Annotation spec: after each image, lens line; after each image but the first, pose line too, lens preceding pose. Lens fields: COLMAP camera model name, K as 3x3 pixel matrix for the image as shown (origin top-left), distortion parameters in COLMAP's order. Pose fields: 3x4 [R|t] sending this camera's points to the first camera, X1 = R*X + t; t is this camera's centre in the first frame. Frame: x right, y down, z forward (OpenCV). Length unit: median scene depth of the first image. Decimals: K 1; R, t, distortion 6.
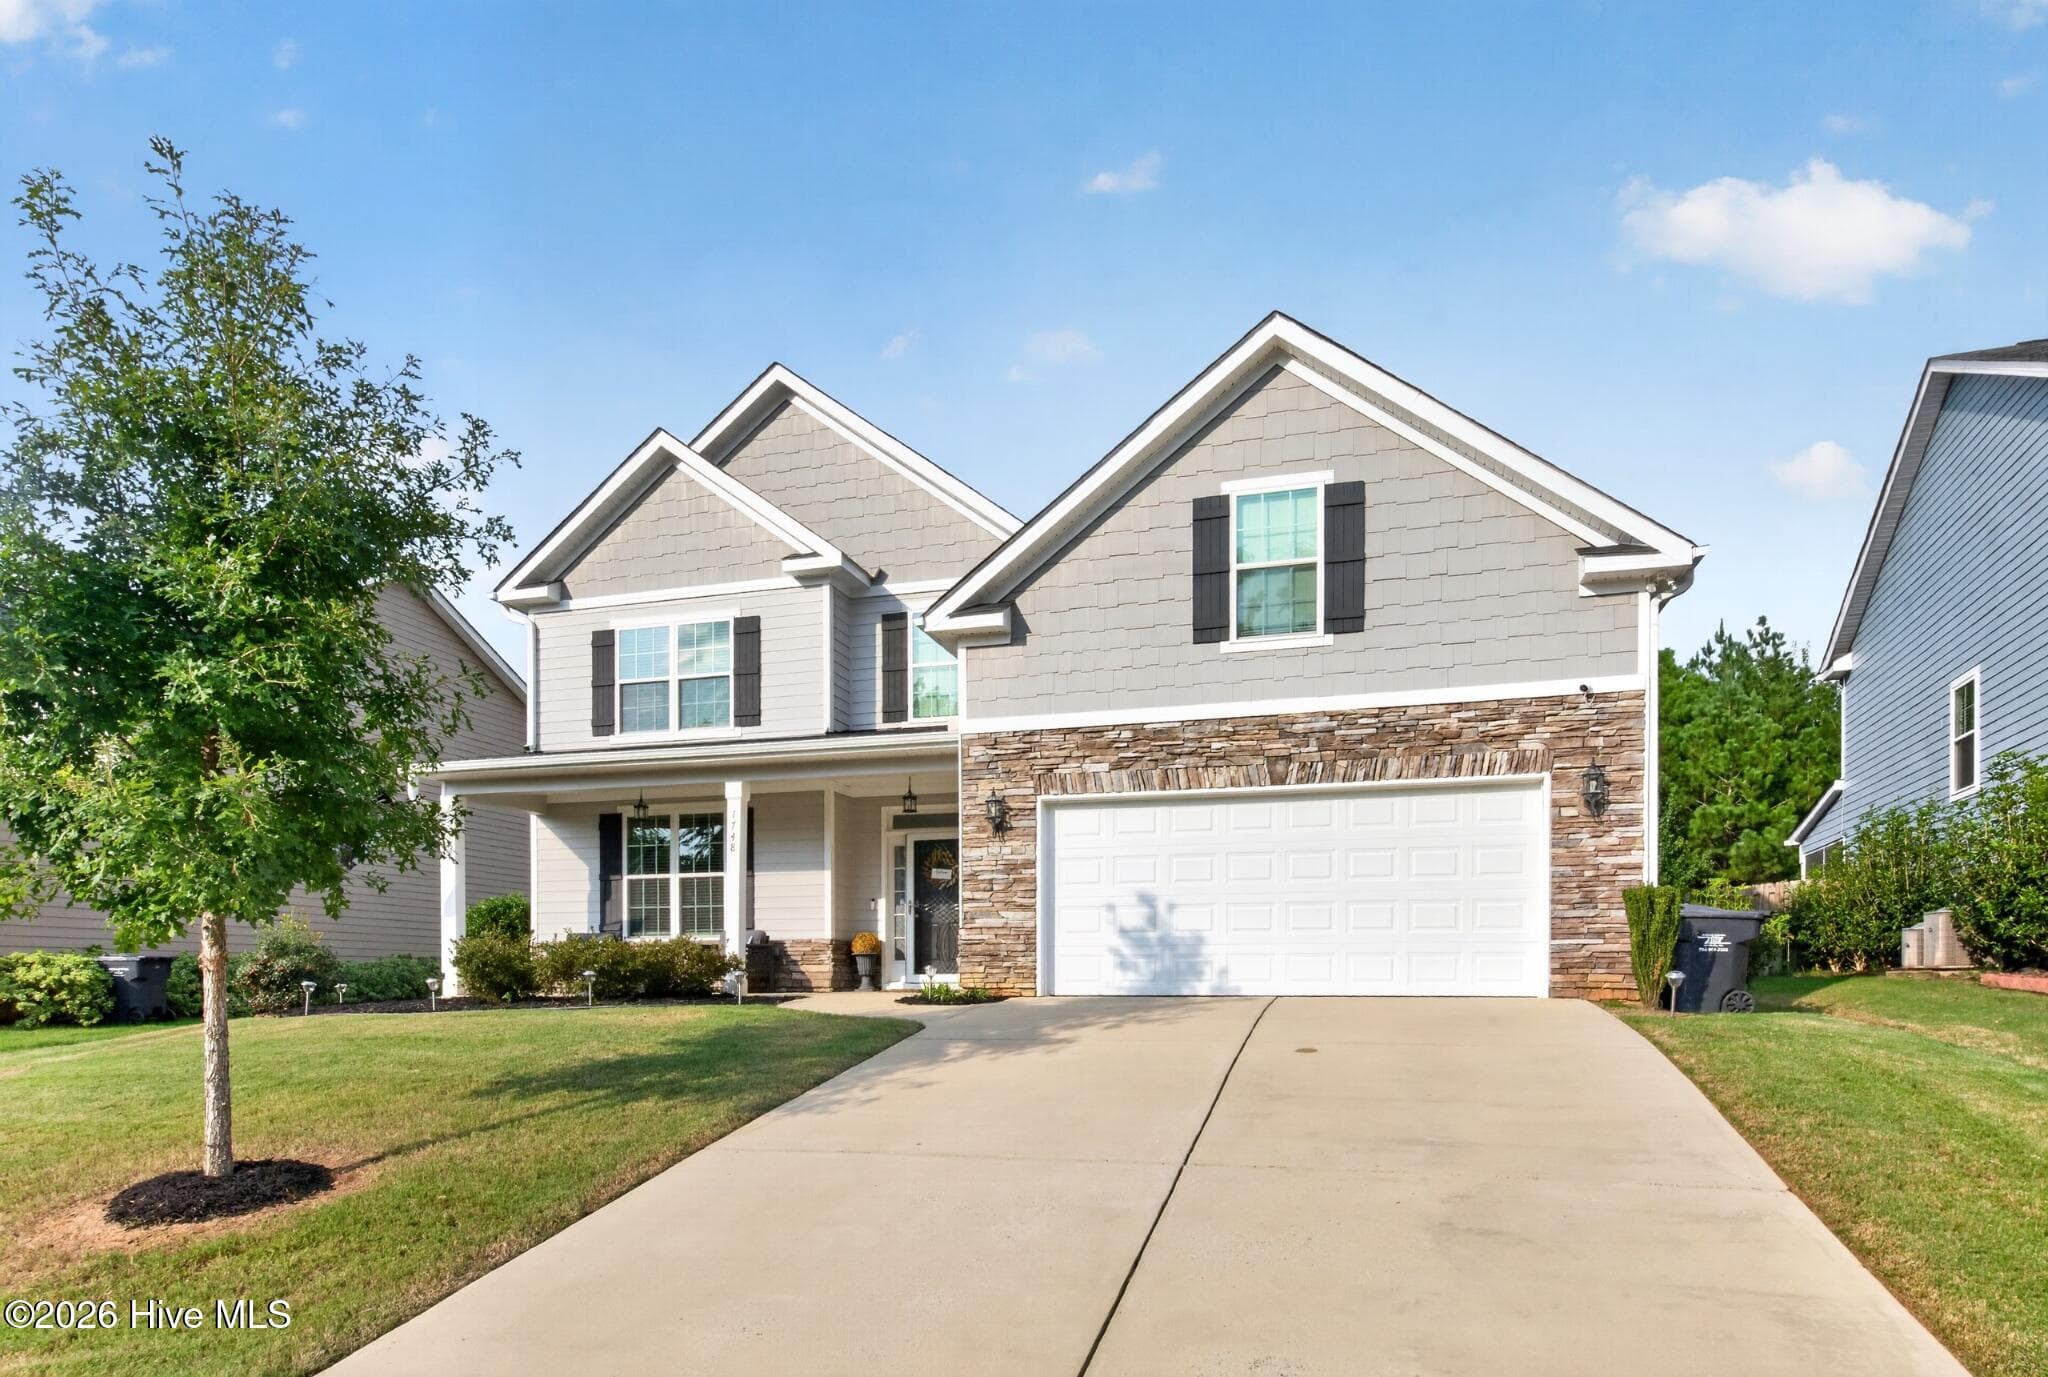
lens RADIAL K [[1304.8, 0, 1024.2], [0, 1304.8, 991.9], [0, 0, 1]] dist [0.007140, 0.001433]
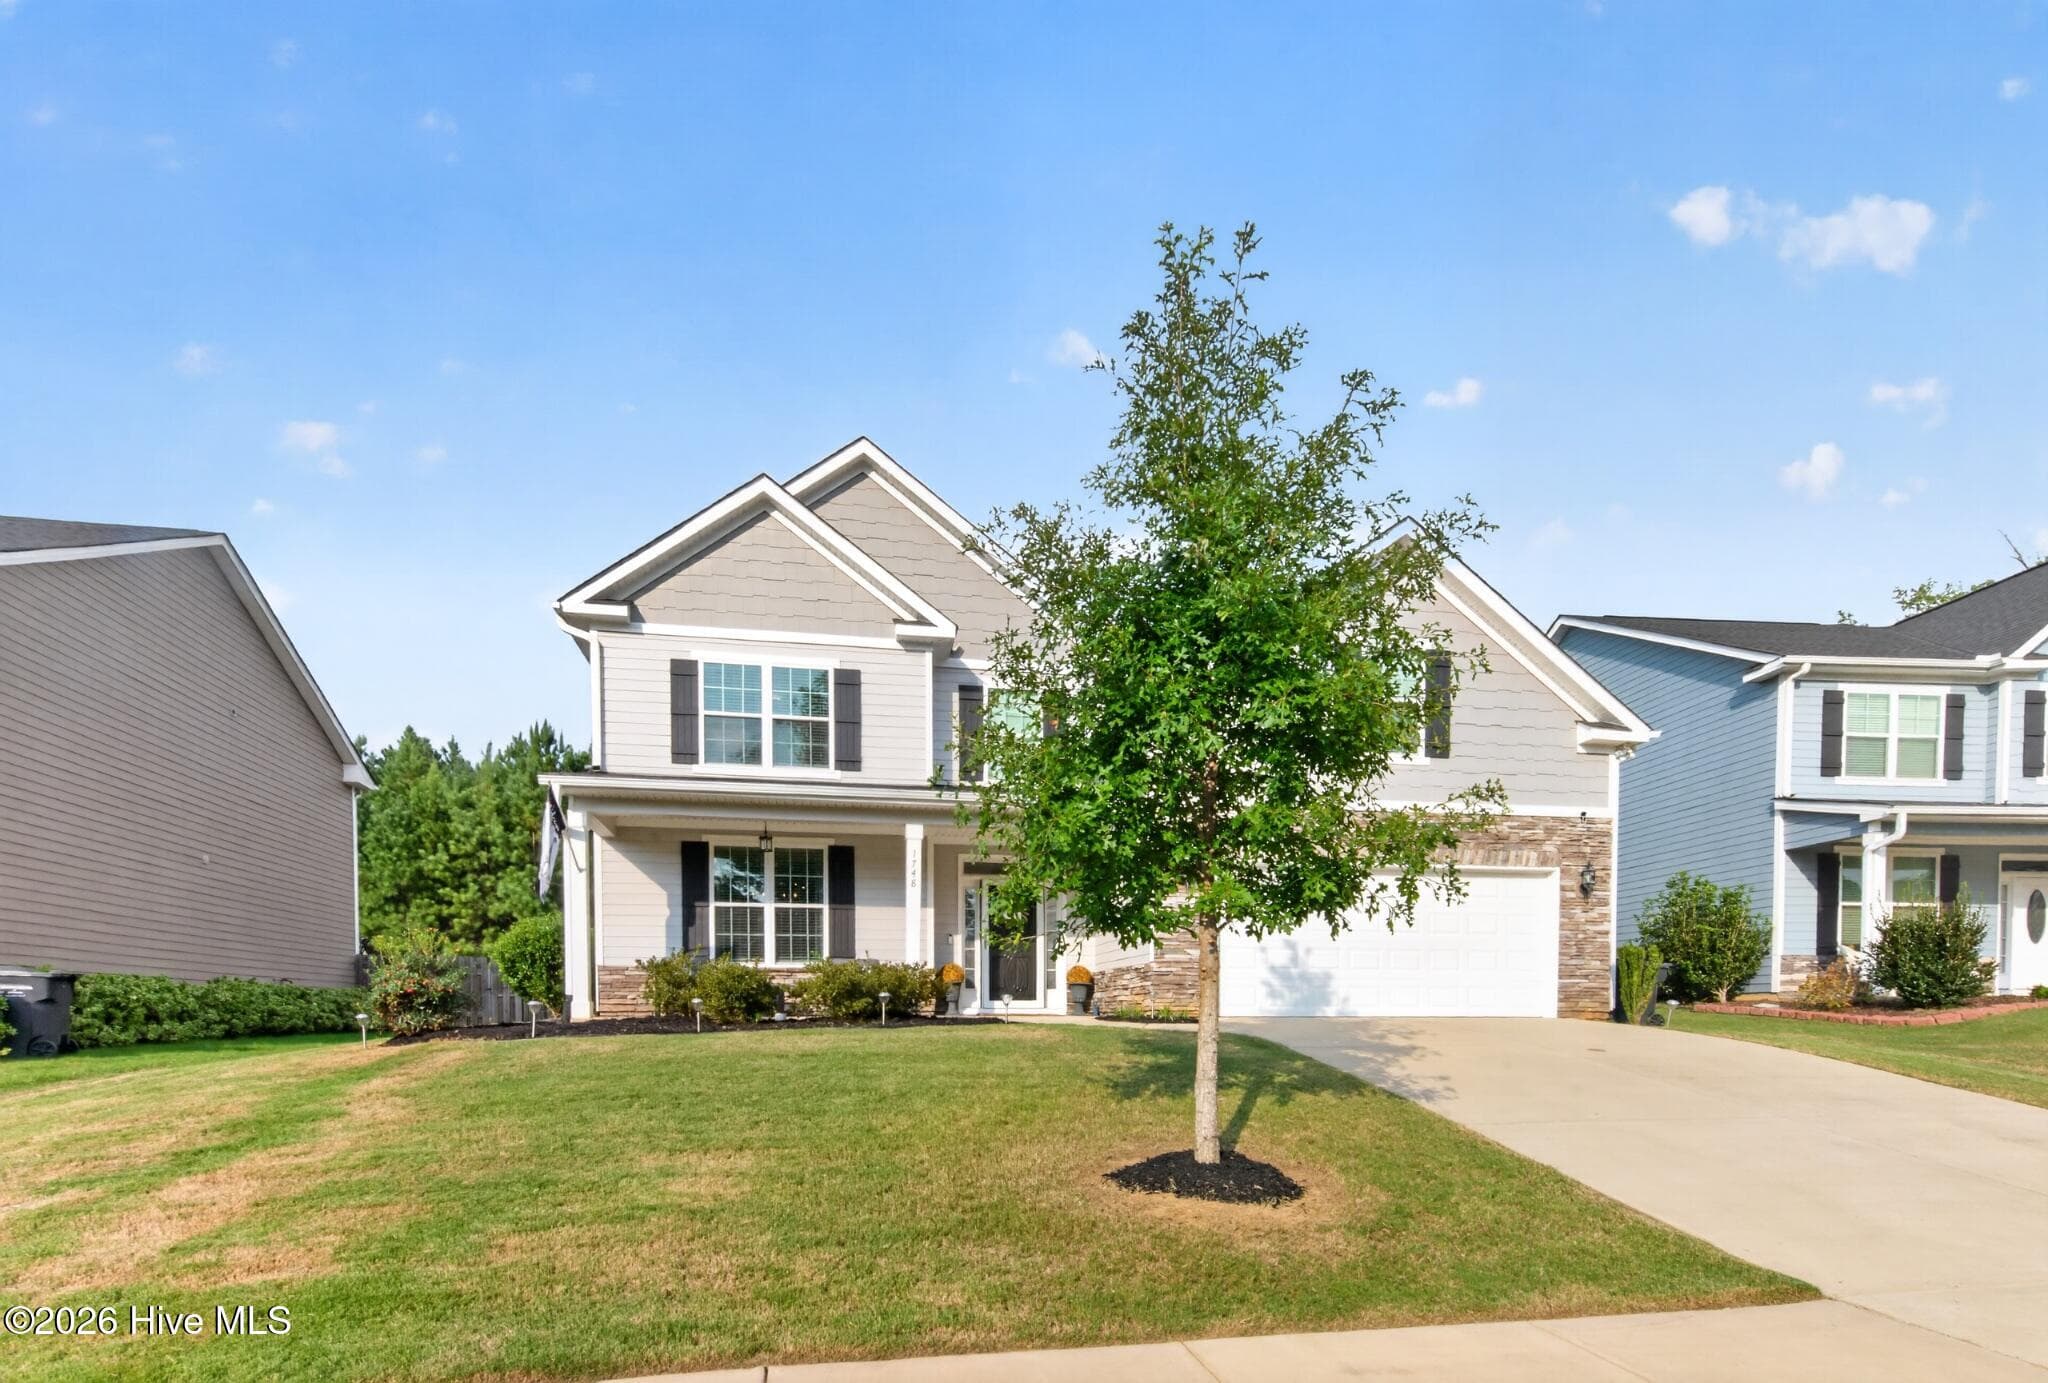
lens RADIAL K [[1136.0, 0, 1062.4], [0, 1136.0, 1052.6], [0, 0, 1]] dist [0.008871, 0.001046]
pose [[0.880196, -0.012021, 0.474459, -0.656186], [0.002519, 0.999783, 0.020658, 0.014686], [-0.474604, -0.016988, 0.880035, 0.104251]]
